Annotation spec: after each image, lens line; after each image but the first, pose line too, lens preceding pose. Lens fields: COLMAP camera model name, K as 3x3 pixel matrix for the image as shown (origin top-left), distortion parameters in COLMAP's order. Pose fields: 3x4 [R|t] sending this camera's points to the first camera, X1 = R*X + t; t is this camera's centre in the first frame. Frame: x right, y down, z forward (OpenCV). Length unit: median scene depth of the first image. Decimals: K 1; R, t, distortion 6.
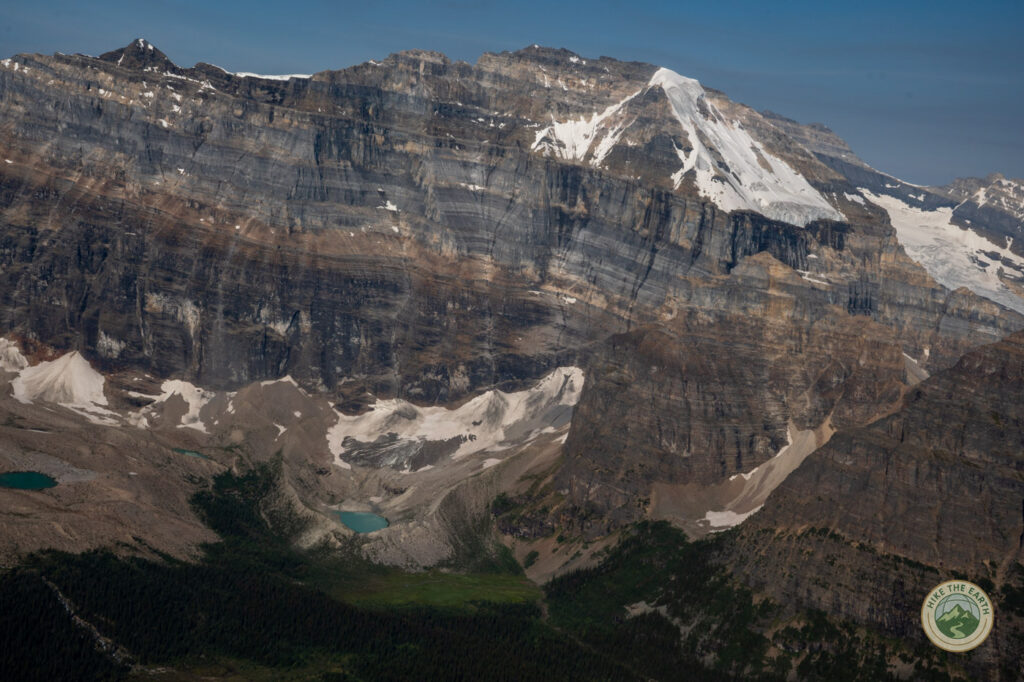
lens RADIAL K [[1471.9, 0, 504.7], [0, 1471.9, 337.8], [0, 0, 1]] dist [0.155988, 0.599257]
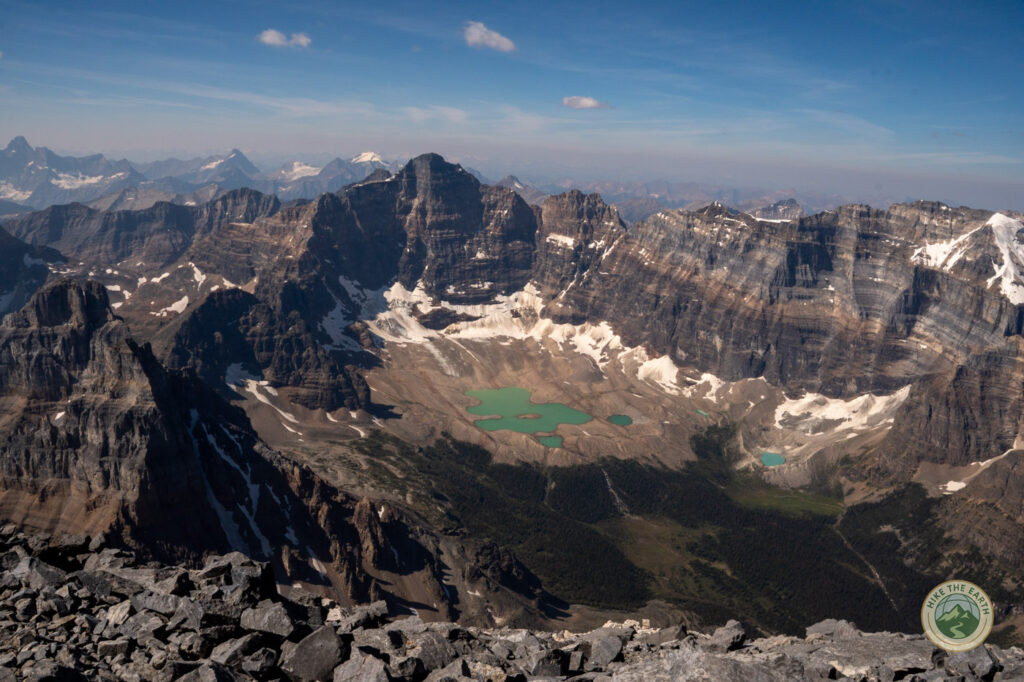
lens RADIAL K [[824.9, 0, 487.8], [0, 824.9, 338.7], [0, 0, 1]] dist [-0.202999, 0.109671]
pose [[0.800052, 0.074249, -0.595319, 0.188915], [-0.042071, 0.996813, 0.067785, -0.078410], [0.598454, -0.029186, 0.800625, -0.077305]]
